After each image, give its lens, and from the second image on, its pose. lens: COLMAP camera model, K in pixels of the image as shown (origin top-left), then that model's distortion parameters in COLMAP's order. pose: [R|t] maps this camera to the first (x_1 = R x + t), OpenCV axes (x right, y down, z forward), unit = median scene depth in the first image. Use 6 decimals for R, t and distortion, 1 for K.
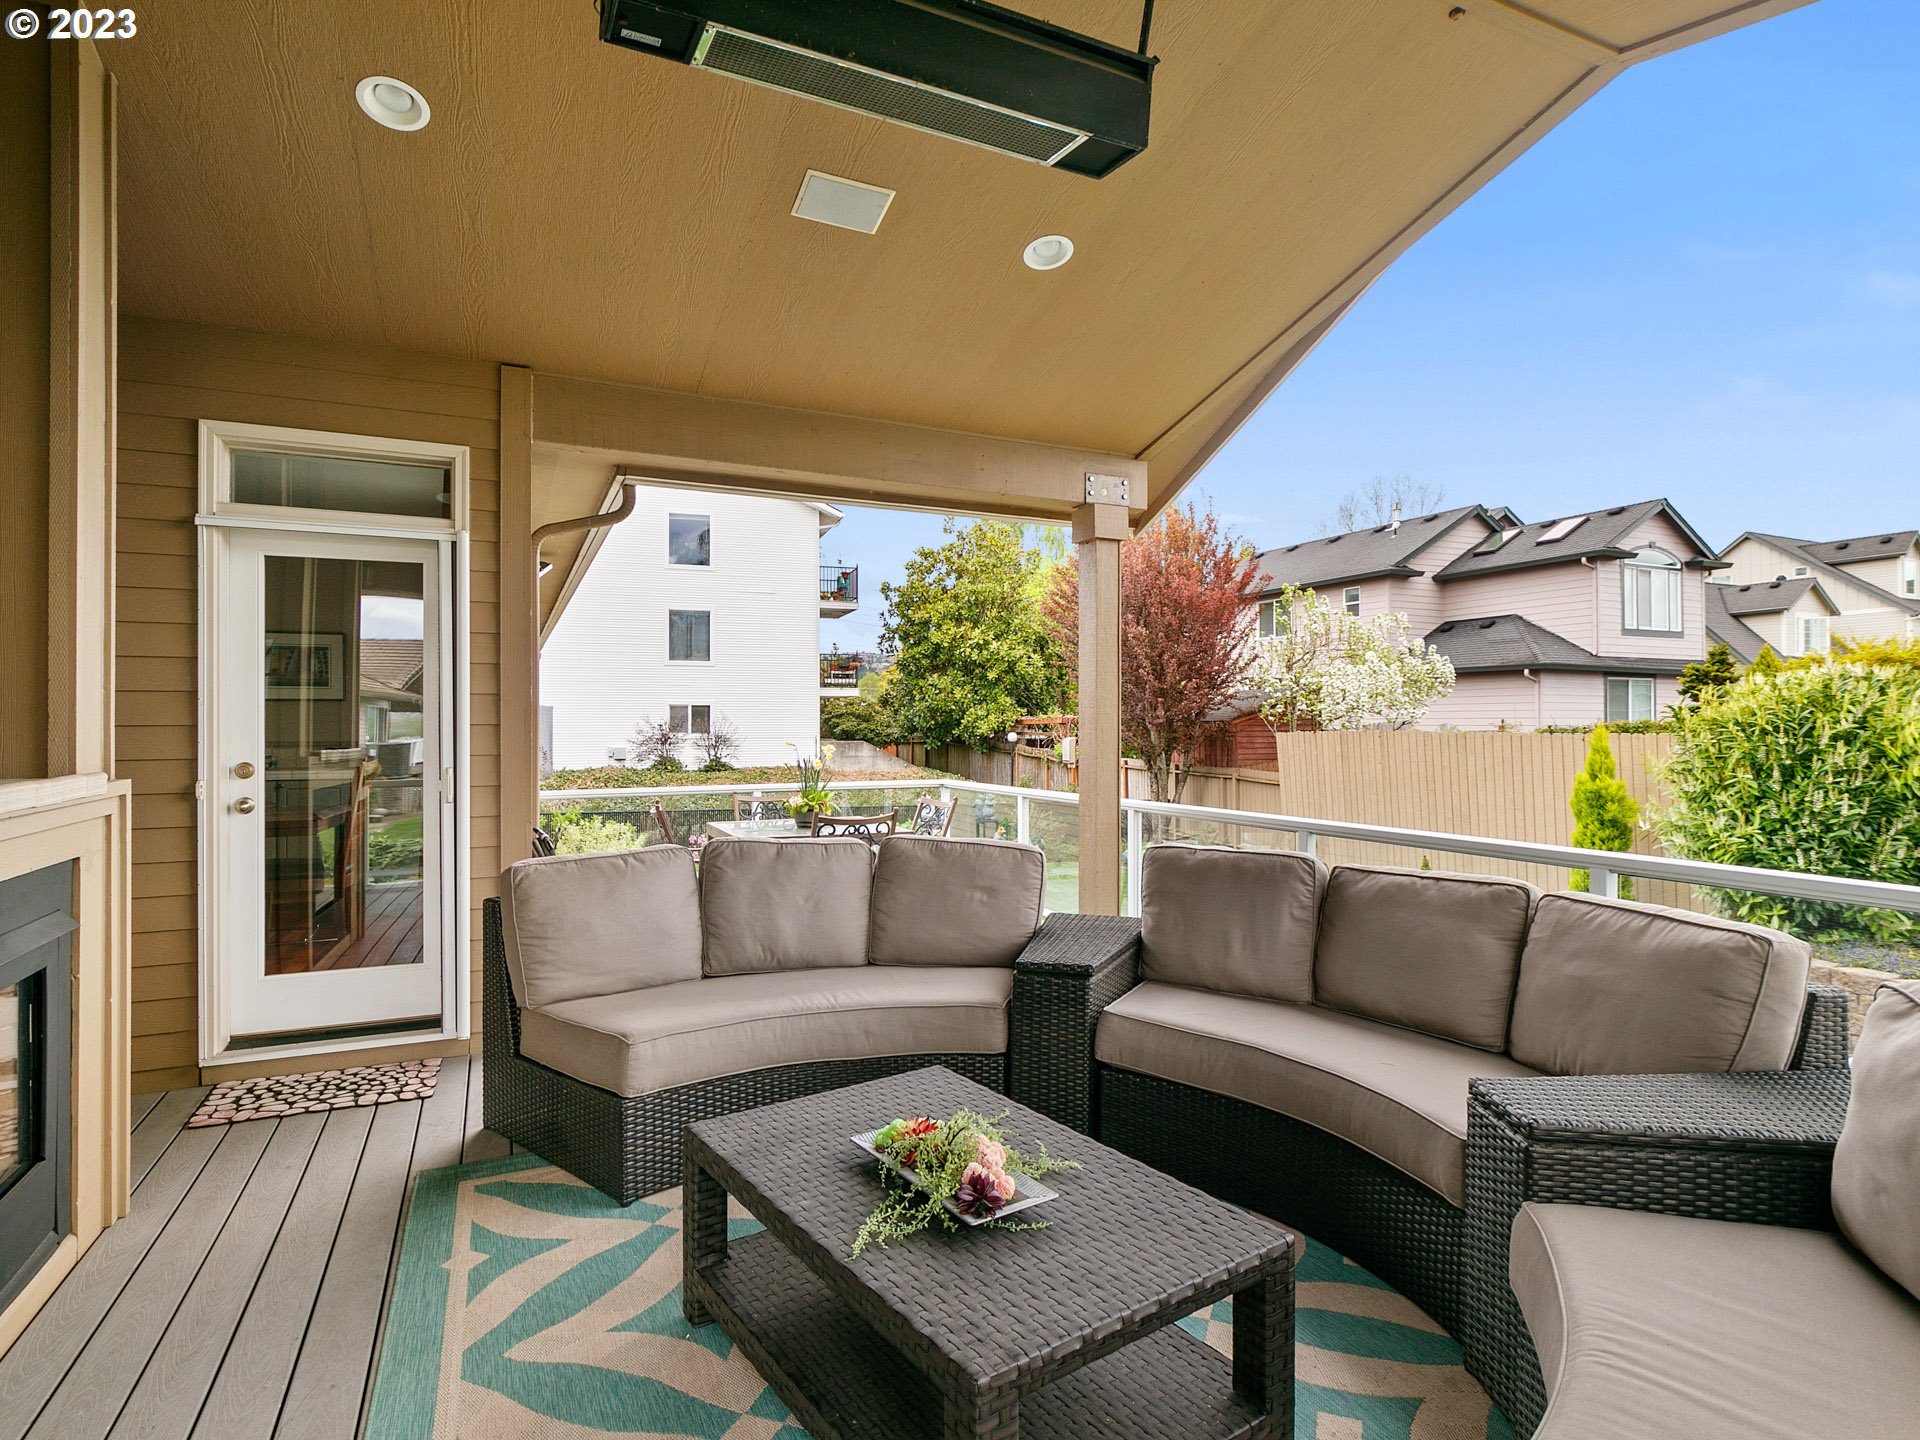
lens RADIAL K [[1016.1, 0, 954.5], [0, 1016.1, 722.9], [0, 0, 1]] dist [0.002492, -0.003011]
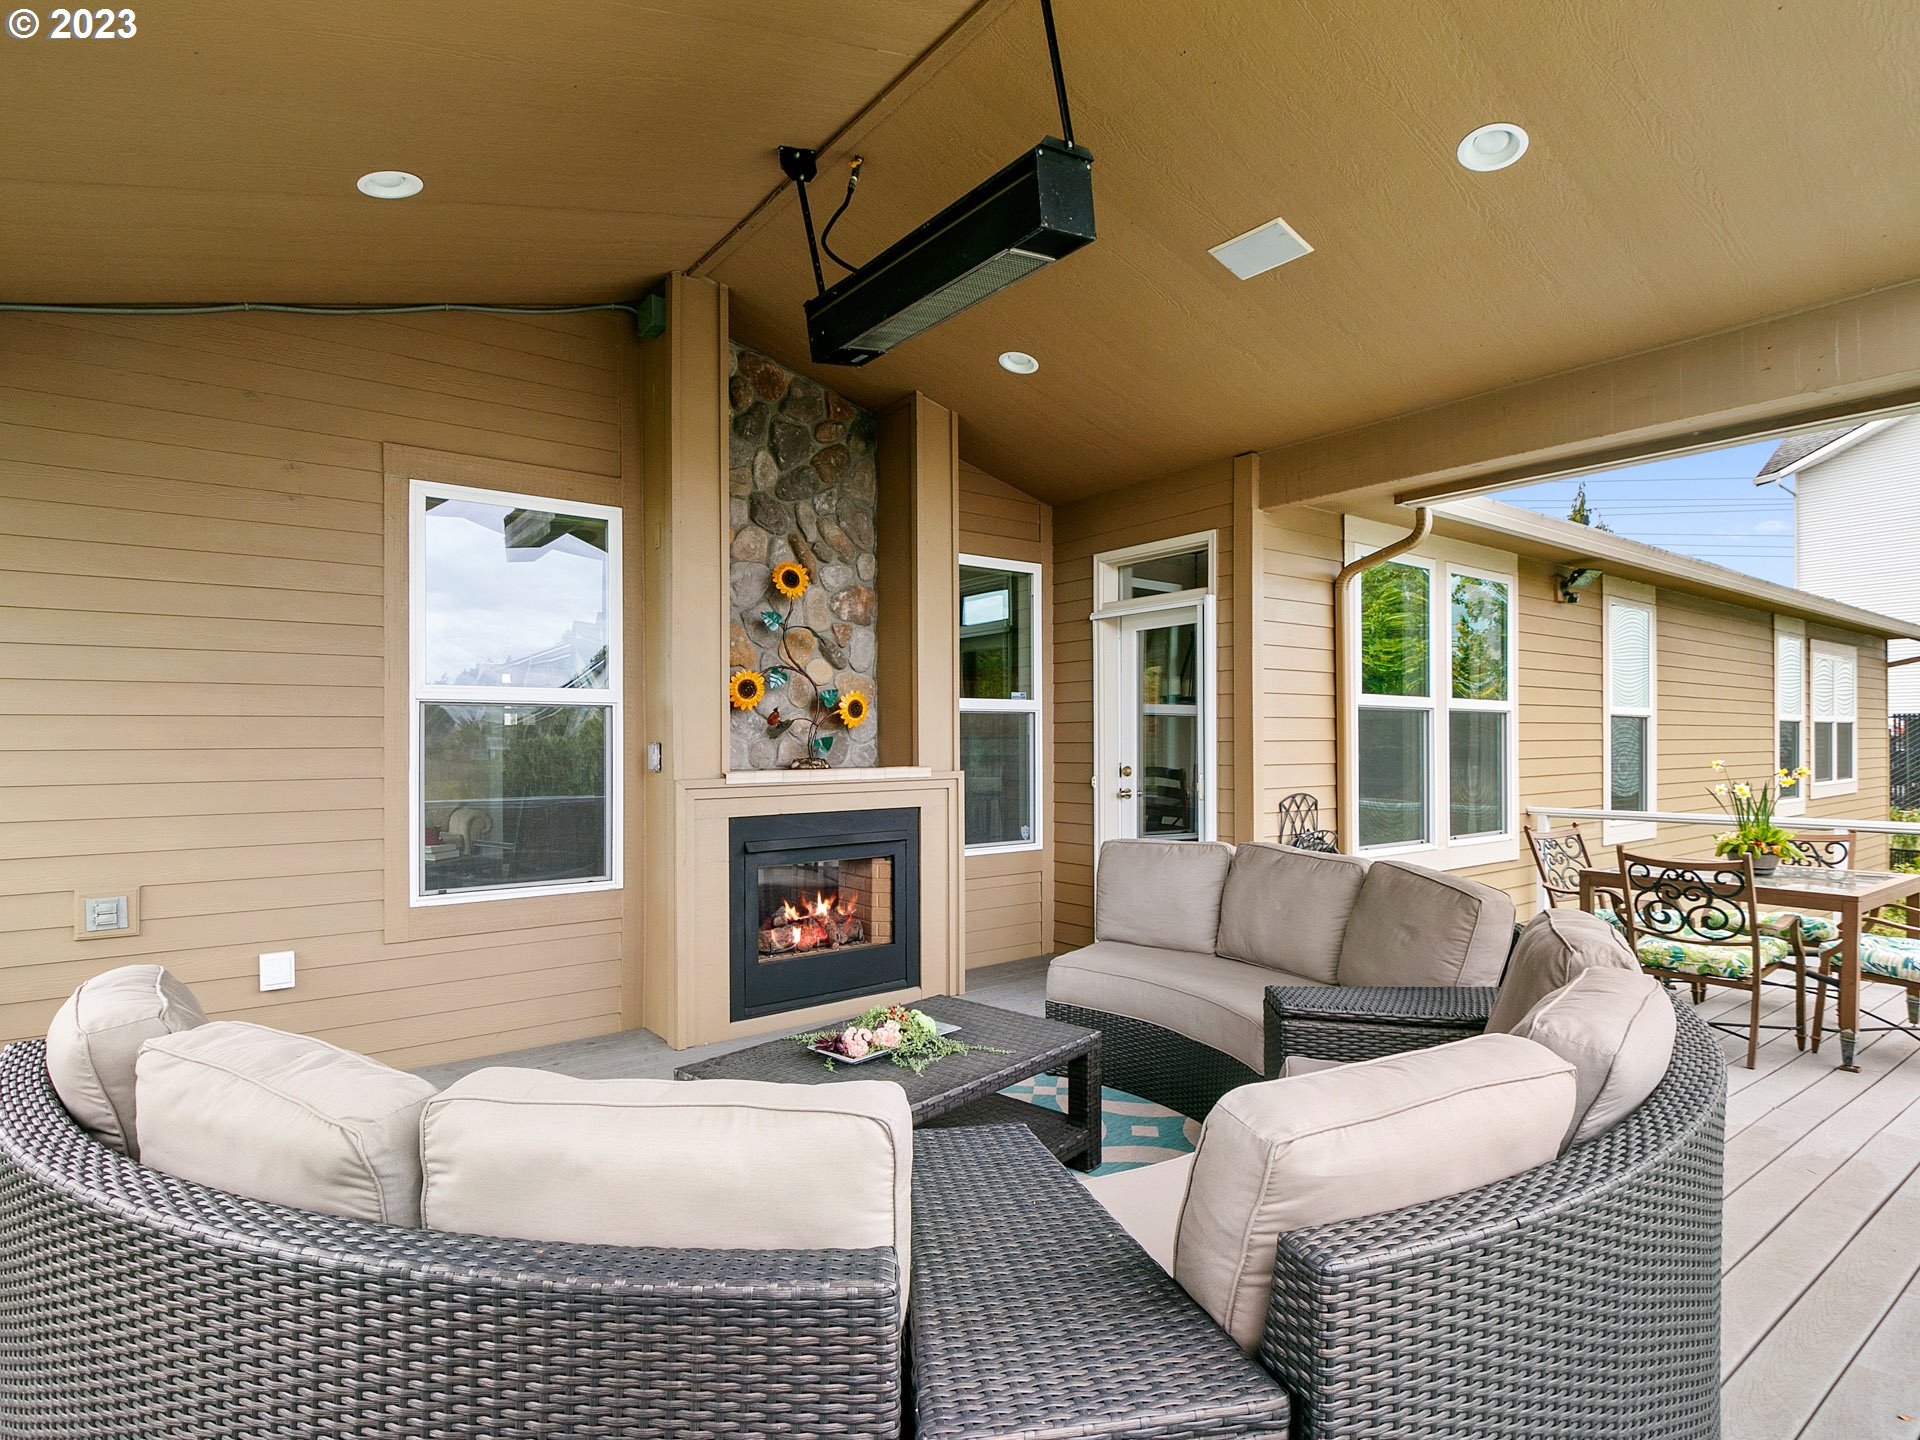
lens RADIAL K [[1016.1, 0, 956.4], [0, 1016.1, 731.8], [0, 0, 1]] dist [0.002492, -0.003011]
pose [[0.214014, -0.010718, -0.976772, 0.785965], [0.005281, 0.999938, -0.009815, 0.000710], [0.976816, -0.003058, 0.214057, 0.425357]]
